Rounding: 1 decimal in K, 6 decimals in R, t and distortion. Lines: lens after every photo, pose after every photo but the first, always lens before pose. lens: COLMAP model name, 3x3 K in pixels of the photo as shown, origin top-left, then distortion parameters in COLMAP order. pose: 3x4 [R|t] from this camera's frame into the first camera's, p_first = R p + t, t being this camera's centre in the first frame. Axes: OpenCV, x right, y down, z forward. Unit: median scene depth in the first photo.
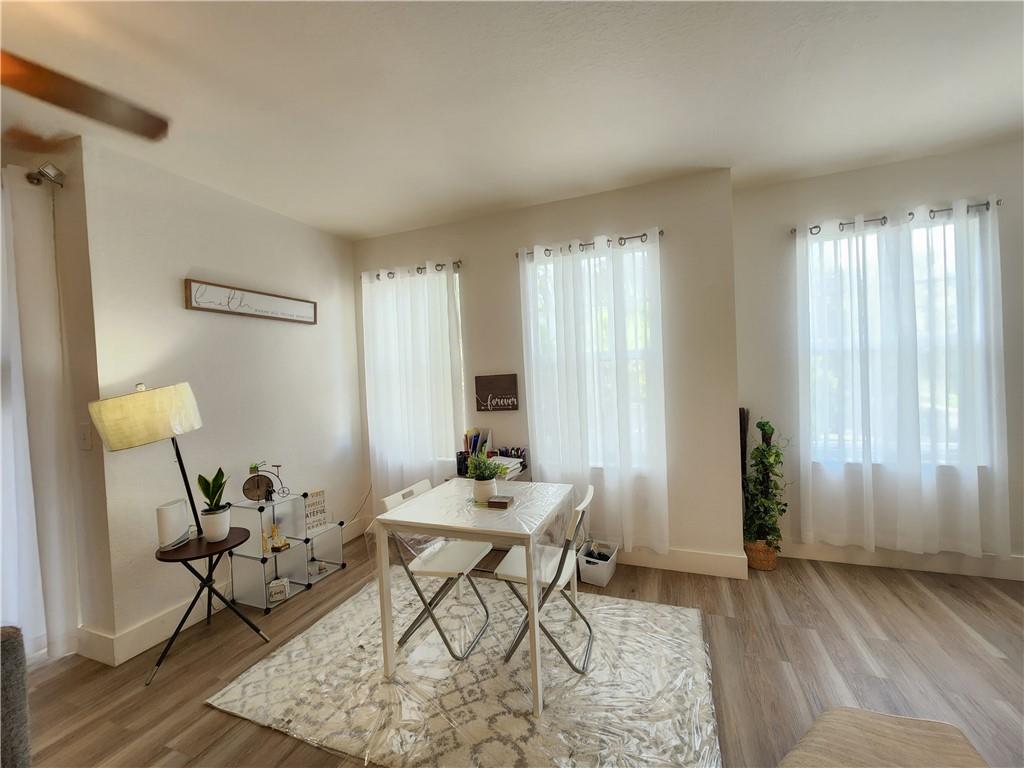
lens RADIAL K [[414.2, 0, 512.4], [0, 414.2, 384.2], [0, 0, 1]] dist [-0.002444, -0.000646]
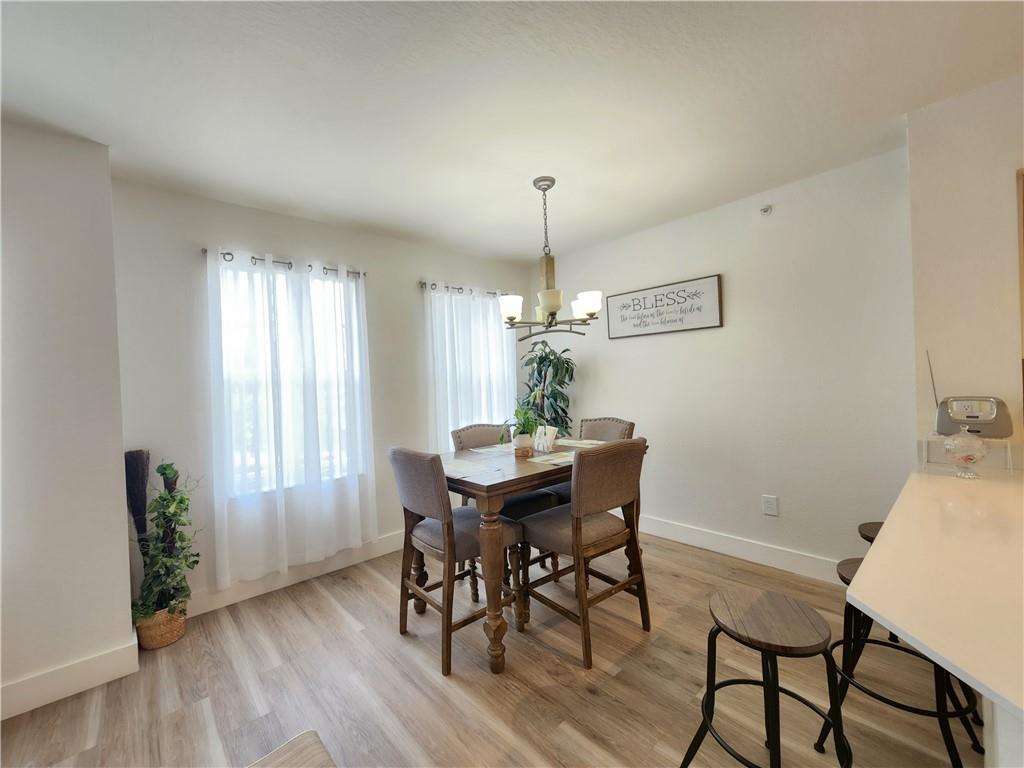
lens RADIAL K [[414.2, 0, 507.8], [0, 414.2, 384.3], [0, 0, 1]] dist [-0.002444, -0.000646]
pose [[0.454493, 0.015683, 0.890612, 0.176481], [0.036664, 0.998668, -0.036296, -0.015826], [-0.889996, 0.049150, 0.453312, -0.005783]]
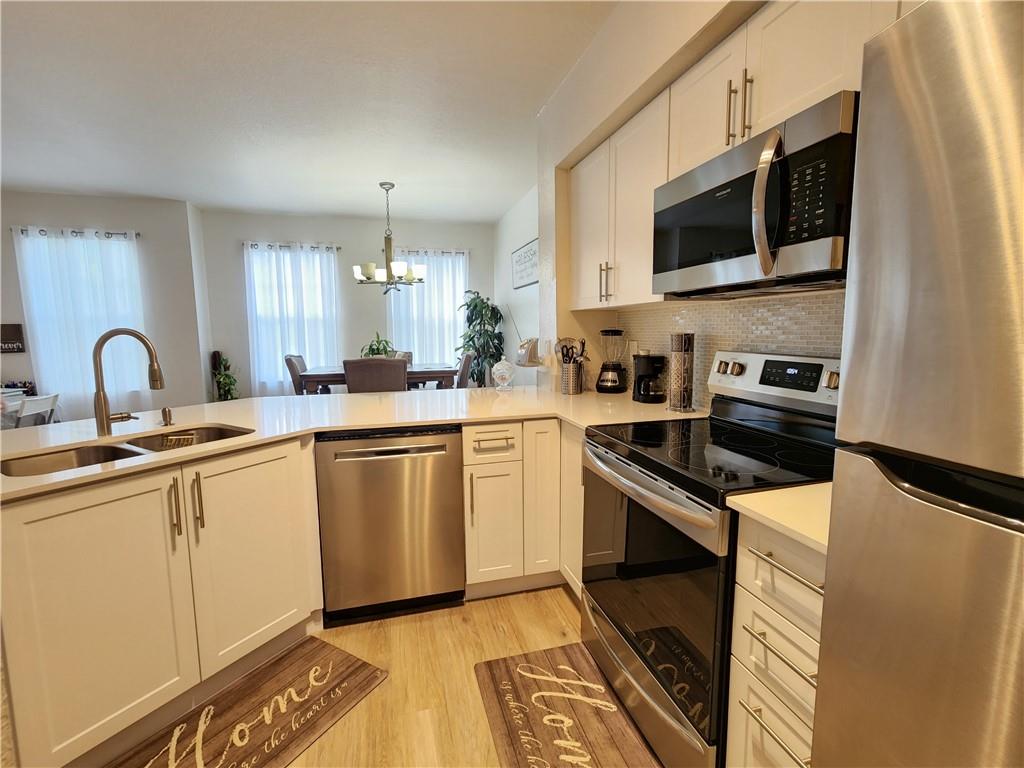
lens RADIAL K [[457.6, 0, 512.0], [0, 457.6, 383.2], [0, 0, 1]] dist [0.001259, -0.000020]
pose [[0.807466, -0.034304, 0.588915, 0.461833], [-0.013535, 0.996968, 0.076629, 0.032999], [-0.589758, -0.069846, 0.804554, -1.217987]]
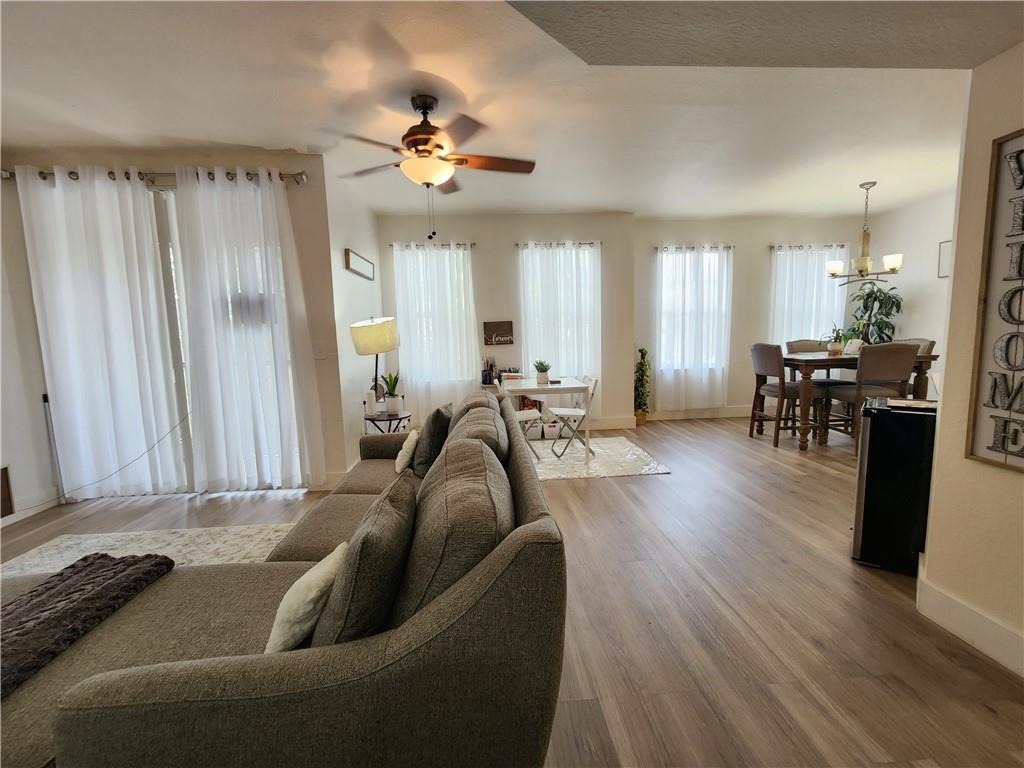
lens RADIAL K [[457.6, 0, 515.8], [0, 457.6, 384.8], [0, 0, 1]] dist [0.001259, -0.000020]
pose [[0.902951, -0.034641, 0.428344, -0.854159], [-0.001972, 0.996401, 0.084739, 0.080846], [-0.429738, -0.077360, 0.899634, -0.684447]]
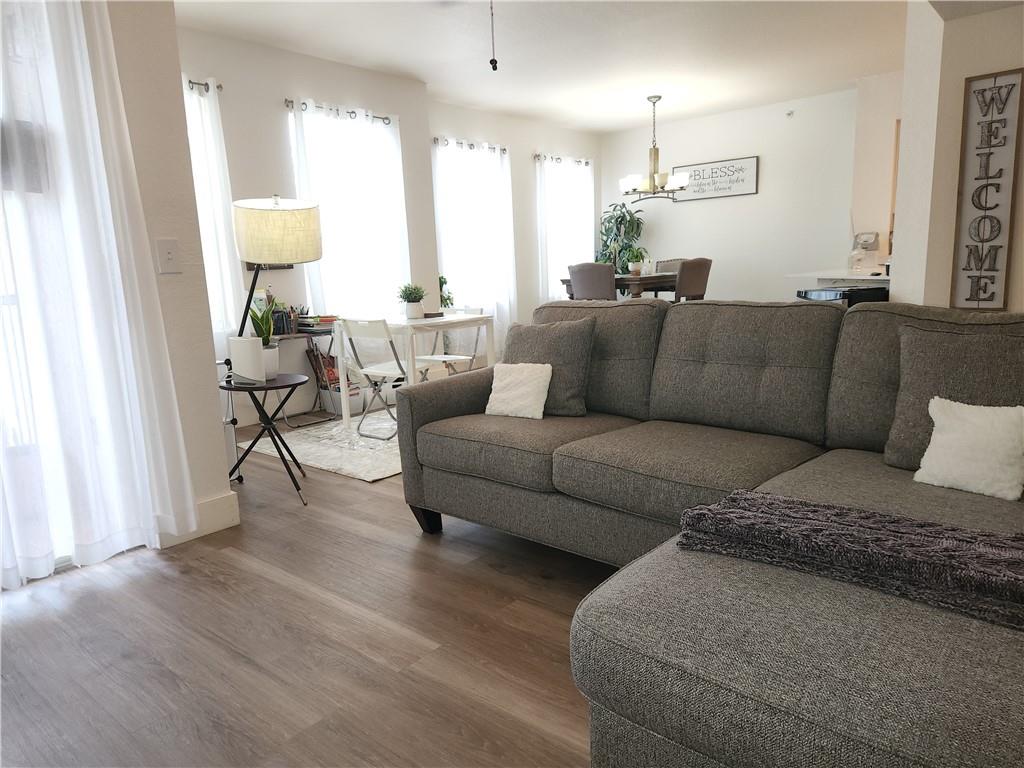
lens RADIAL K [[699.2, 0, 515.4], [0, 699.2, 386.5], [0, 0, 1]] dist [0.049274, -0.008891]
pose [[0.316726, -0.133266, 0.939109, -1.620833], [0.045016, 0.991077, 0.125458, 0.174229], [-0.947448, 0.002539, 0.319899, -0.007138]]
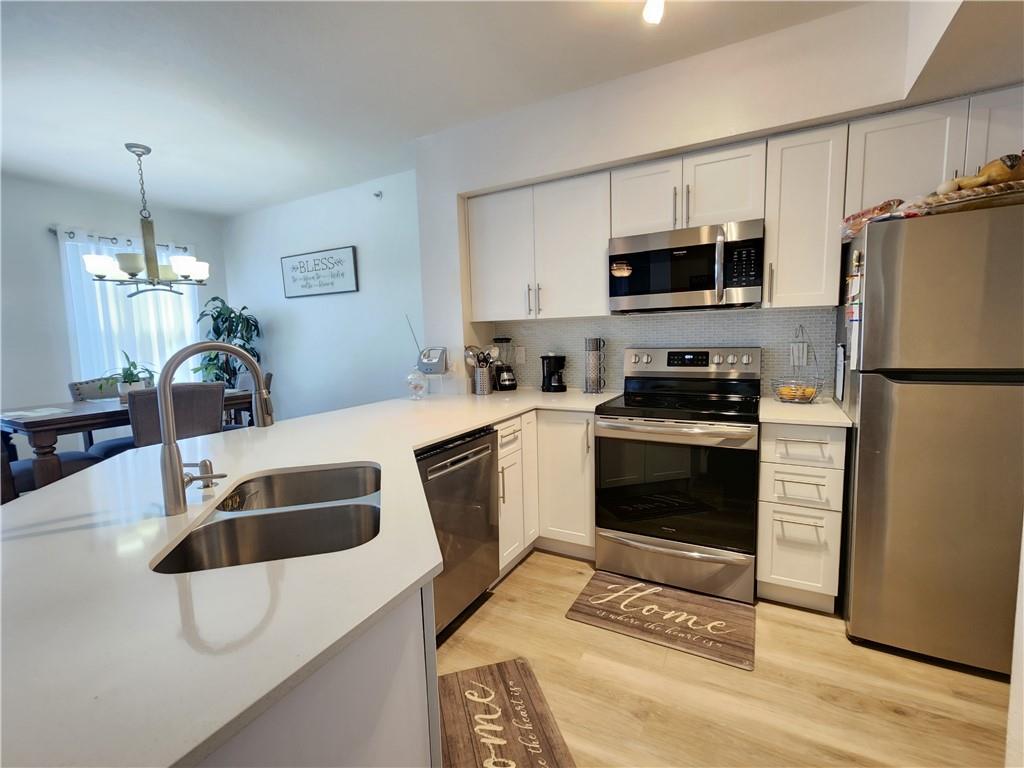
lens RADIAL K [[457.6, 0, 510.0], [0, 457.6, 383.8], [0, 0, 1]] dist [0.001259, -0.000020]
pose [[0.144470, -0.064661, 0.987394, 0.035839], [0.042813, 0.997337, 0.059048, 0.040425], [-0.988583, 0.033742, 0.146853, -0.724673]]
